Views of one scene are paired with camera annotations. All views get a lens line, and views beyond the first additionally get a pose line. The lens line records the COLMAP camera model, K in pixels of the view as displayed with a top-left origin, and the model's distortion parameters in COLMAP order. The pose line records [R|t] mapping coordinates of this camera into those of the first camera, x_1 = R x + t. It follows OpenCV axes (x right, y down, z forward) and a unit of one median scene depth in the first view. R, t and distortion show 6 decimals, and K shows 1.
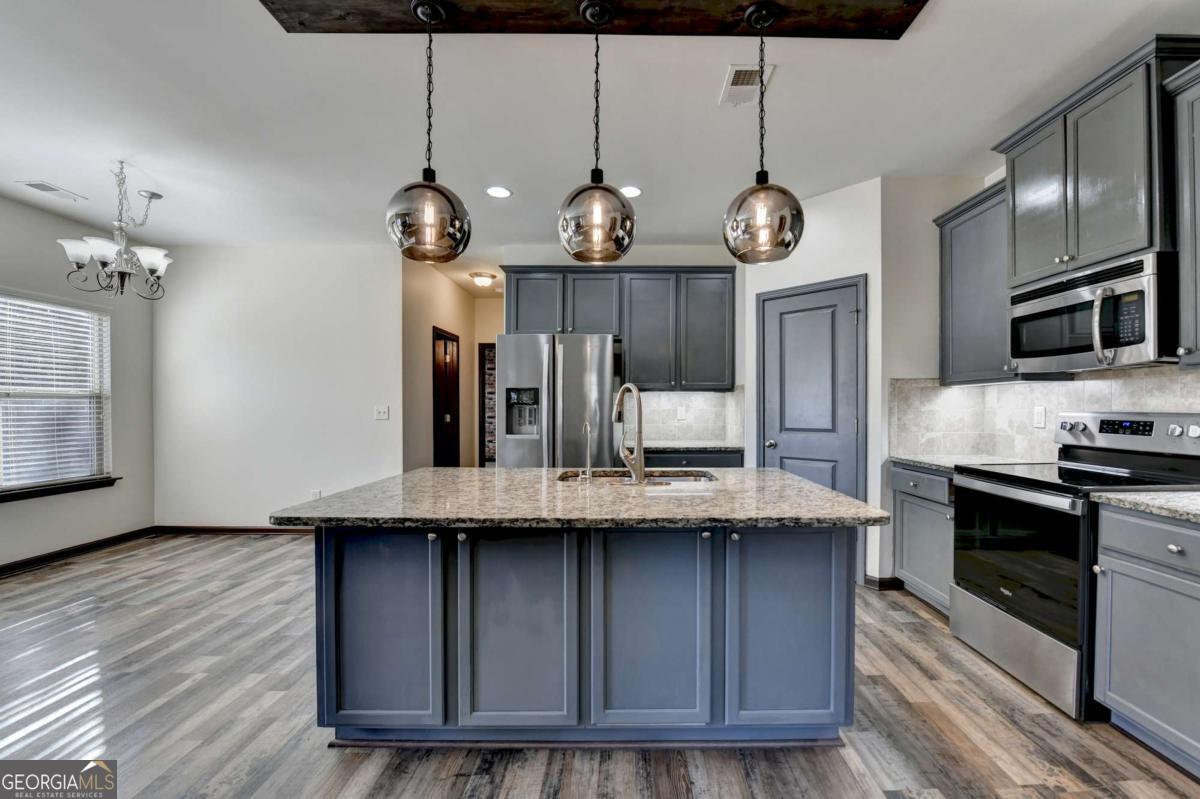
lens RADIAL K [[495.6, 0, 628.3], [0, 495.6, 411.8], [0, 0, 1]] dist [-0.017346, -0.001169]
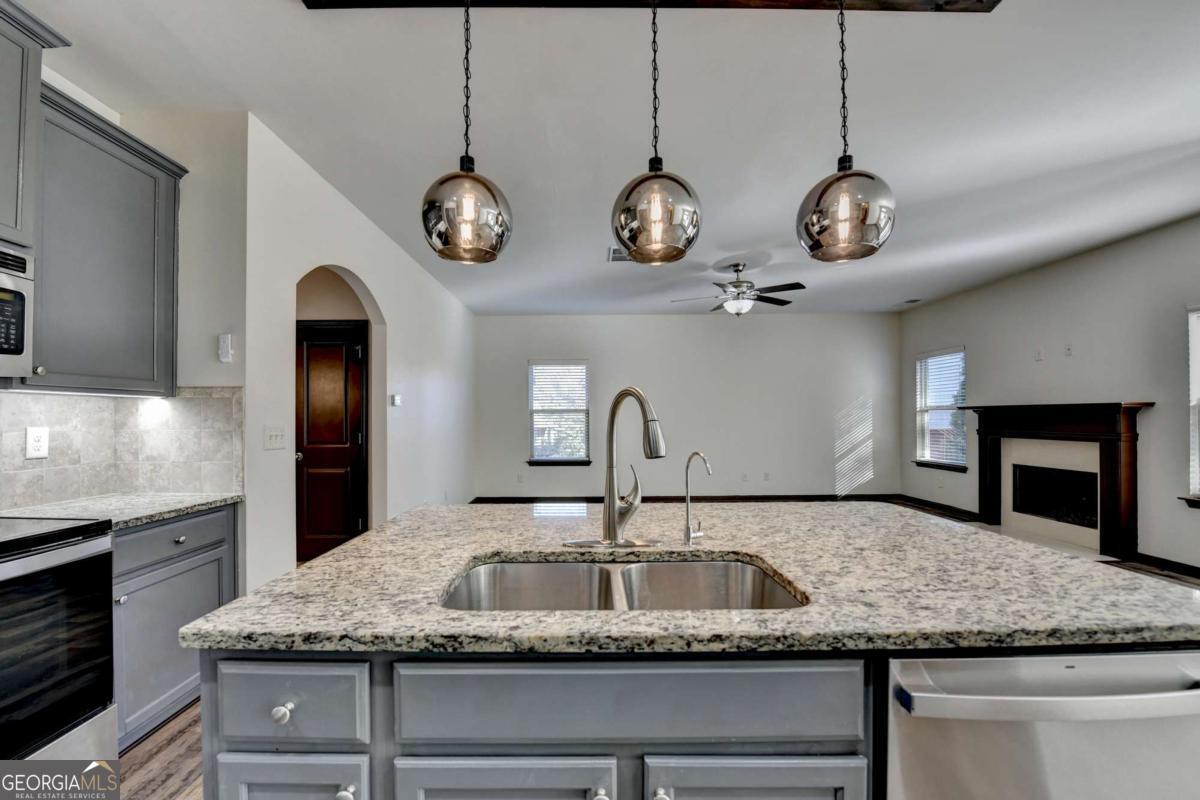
lens RADIAL K [[495.6, 0, 579.2], [0, 495.6, 410.3], [0, 0, 1]] dist [-0.017346, -0.001169]
pose [[-0.999698, 0.004218, 0.024222, 0.032415], [0.004095, 0.999979, -0.005118, -0.021151], [-0.024243, -0.005018, -0.999693, 1.100498]]
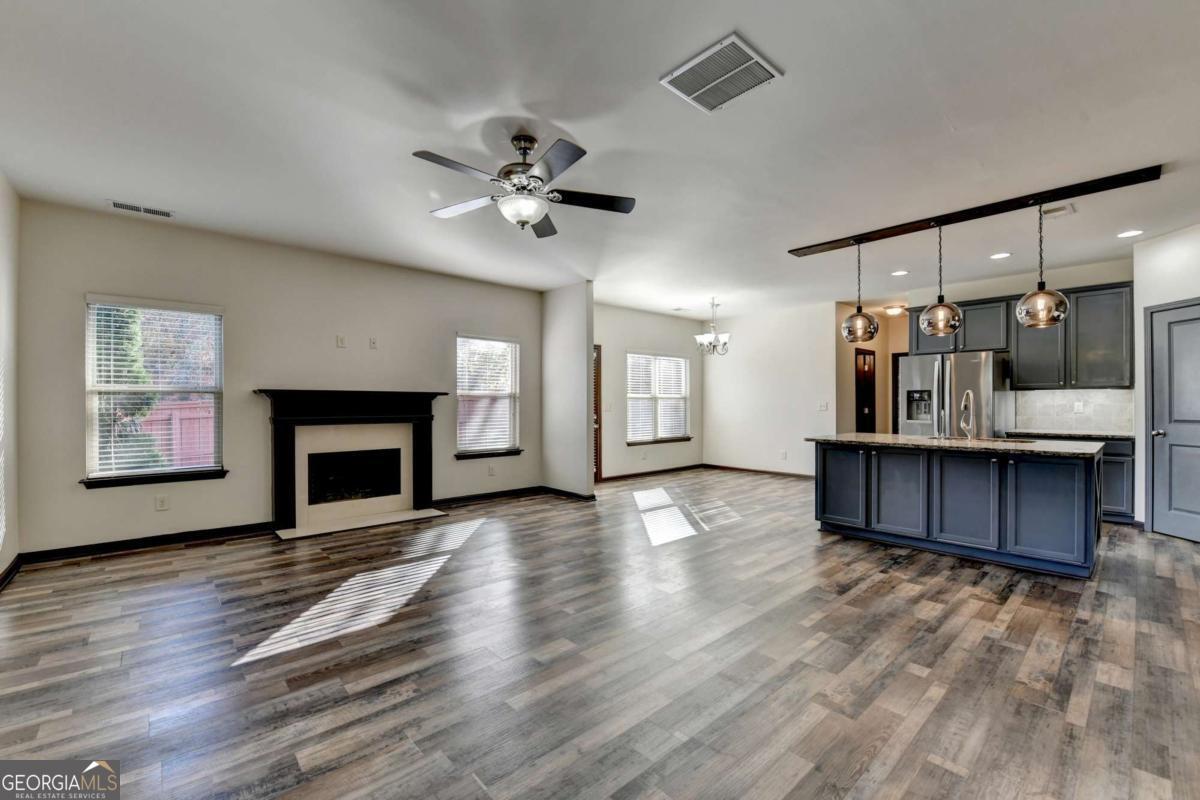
lens RADIAL K [[495.6, 0, 582.4], [0, 495.6, 402.3], [0, 0, 1]] dist [-0.017346, -0.001169]
pose [[0.645773, -0.003678, -0.763521, 0.332374], [-0.003665, 0.999962, -0.007917, 0.006914], [0.763521, 0.007911, 0.645735, -0.944963]]
